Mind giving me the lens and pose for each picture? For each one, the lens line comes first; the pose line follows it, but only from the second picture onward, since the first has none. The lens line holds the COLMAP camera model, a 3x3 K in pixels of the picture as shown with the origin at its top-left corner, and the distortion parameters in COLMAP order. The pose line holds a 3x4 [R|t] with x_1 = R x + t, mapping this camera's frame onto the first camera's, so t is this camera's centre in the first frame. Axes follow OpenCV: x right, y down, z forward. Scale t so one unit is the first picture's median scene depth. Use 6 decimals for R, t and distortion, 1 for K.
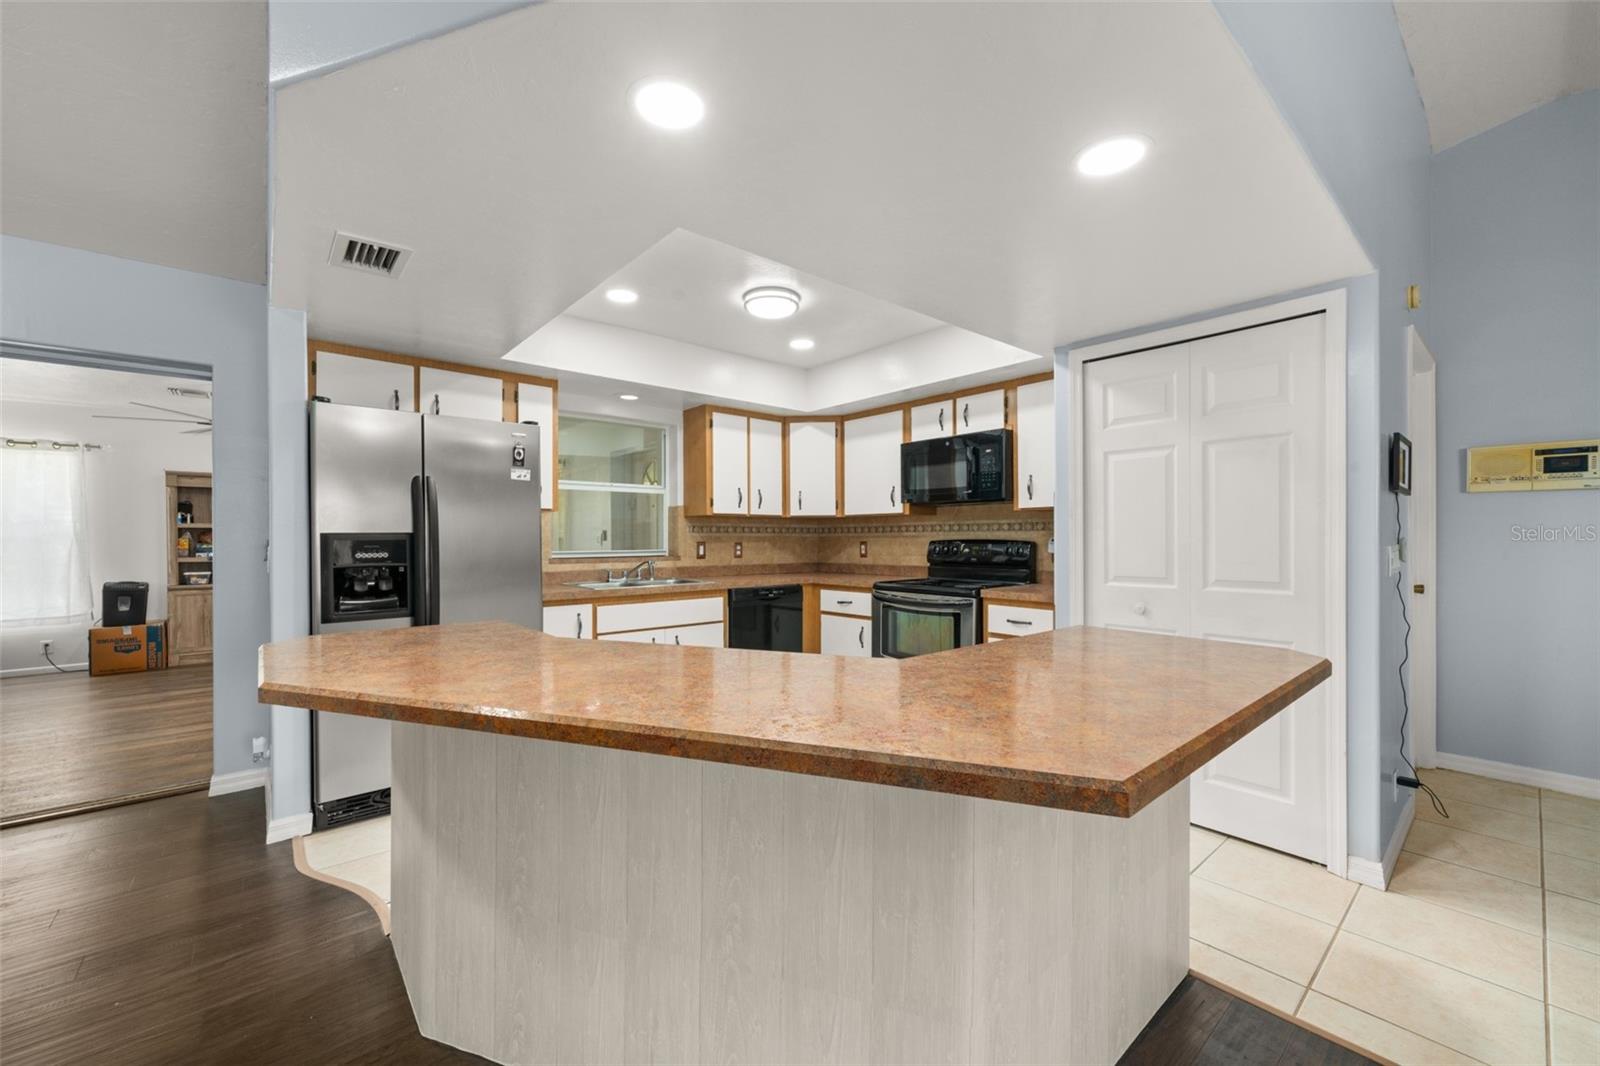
lens RADIAL K [[657.6, 0, 785.1], [0, 657.6, 521.4], [0, 0, 1]] dist [0.015657, -0.000050]
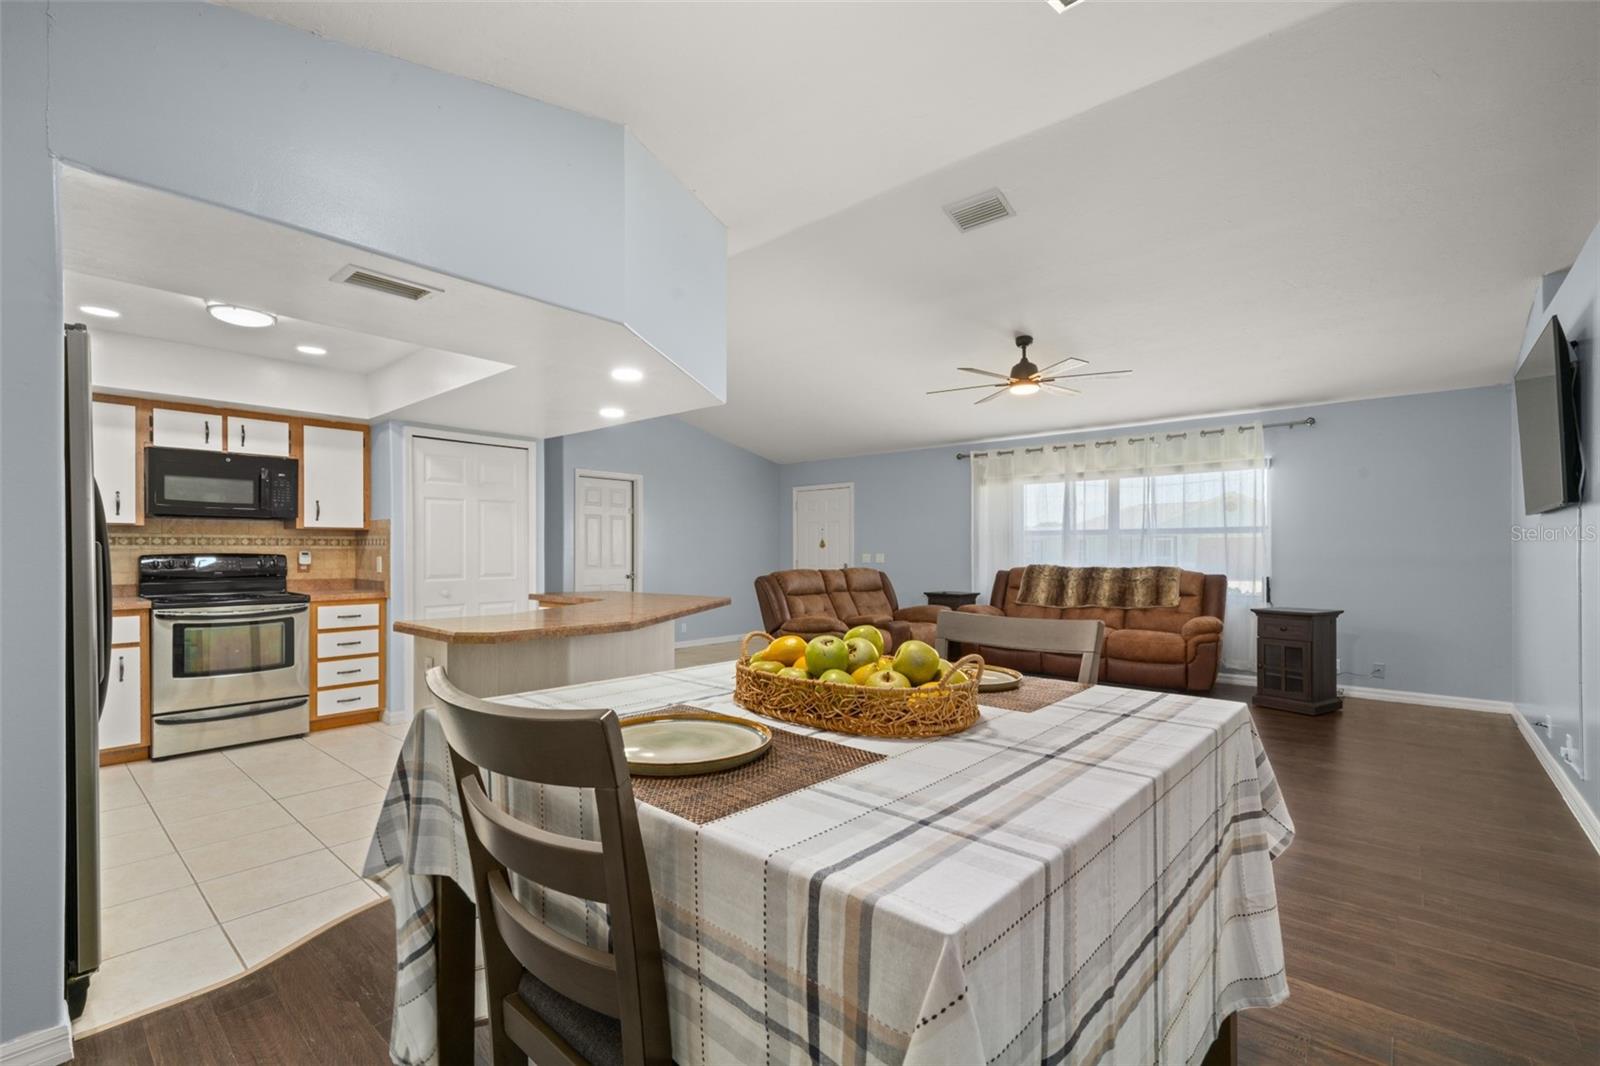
lens RADIAL K [[703.7, 0, 790.7], [0, 703.7, 545.1], [0, 0, 1]] dist [0.003060, -0.000711]
pose [[-0.145362, 0.011594, 0.989311, -0.870592], [-0.023231, 0.999616, -0.015128, 0.009889], [-0.989106, -0.025181, -0.145037, 0.261129]]
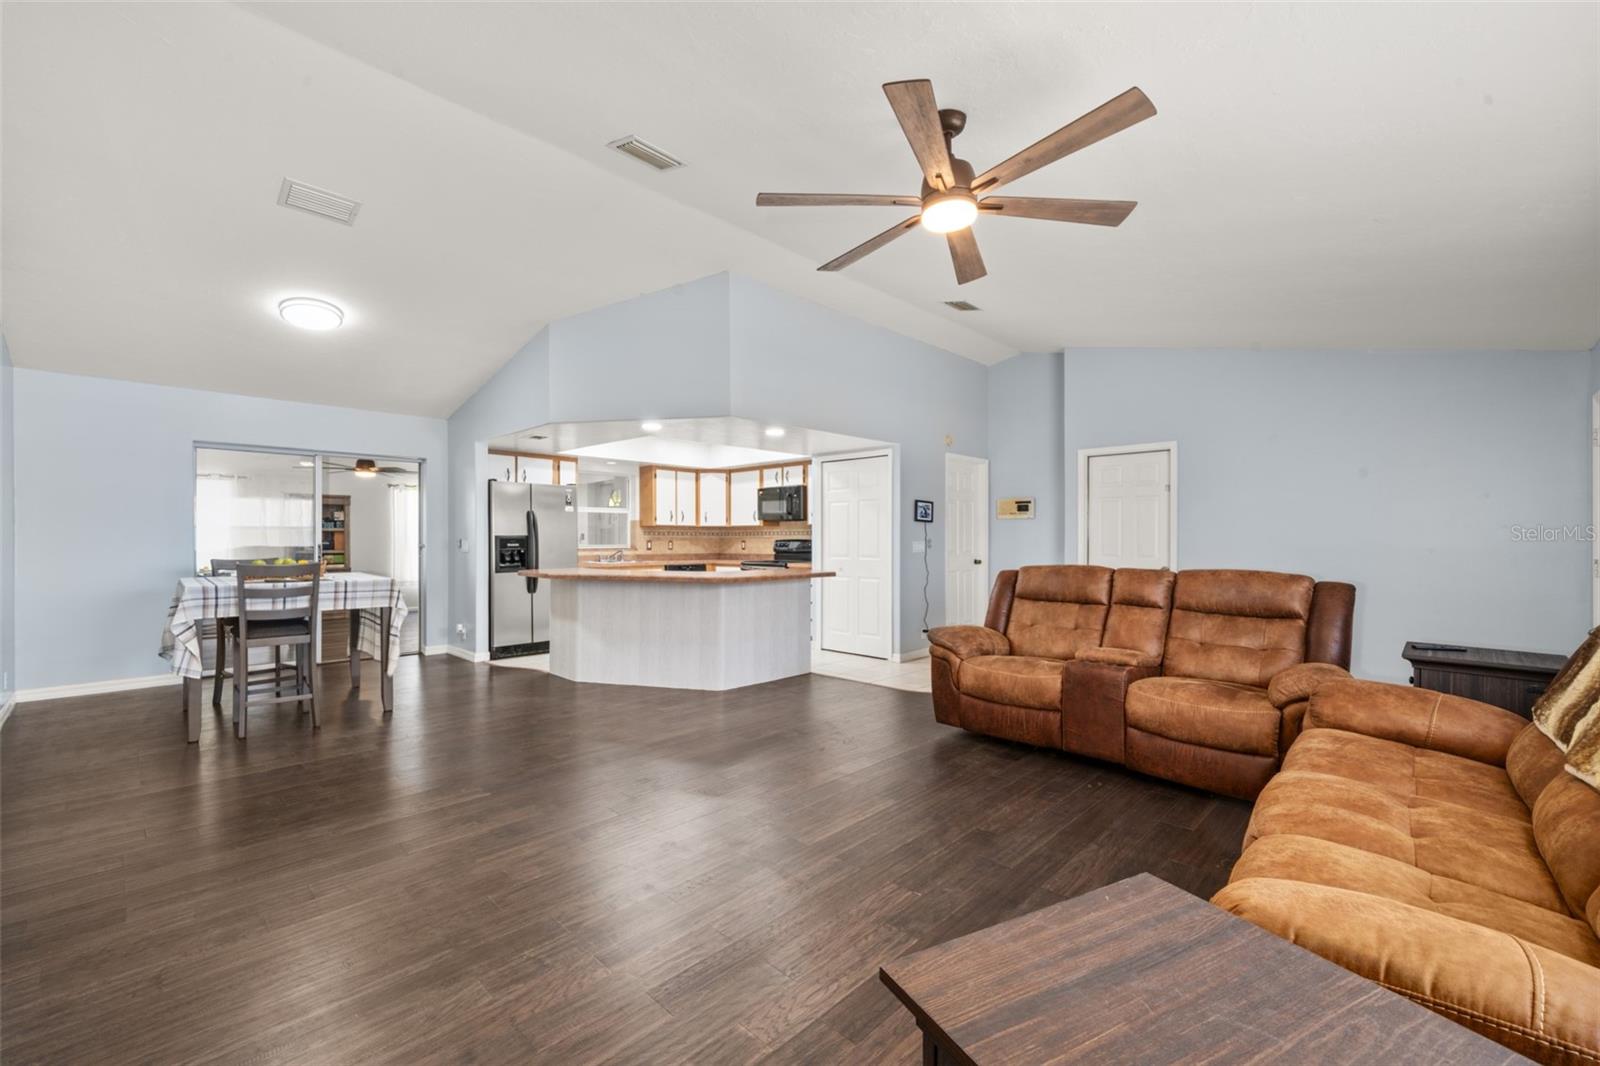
lens RADIAL K [[657.6, 0, 772.1], [0, 657.6, 540.5], [0, 0, 1]] dist [0.015657, -0.000050]
pose [[0.996873, 0.003101, 0.078960, 0.067798], [-0.005255, 0.999619, 0.027089, -0.020212], [-0.078846, -0.027419, 0.996510, -0.862755]]
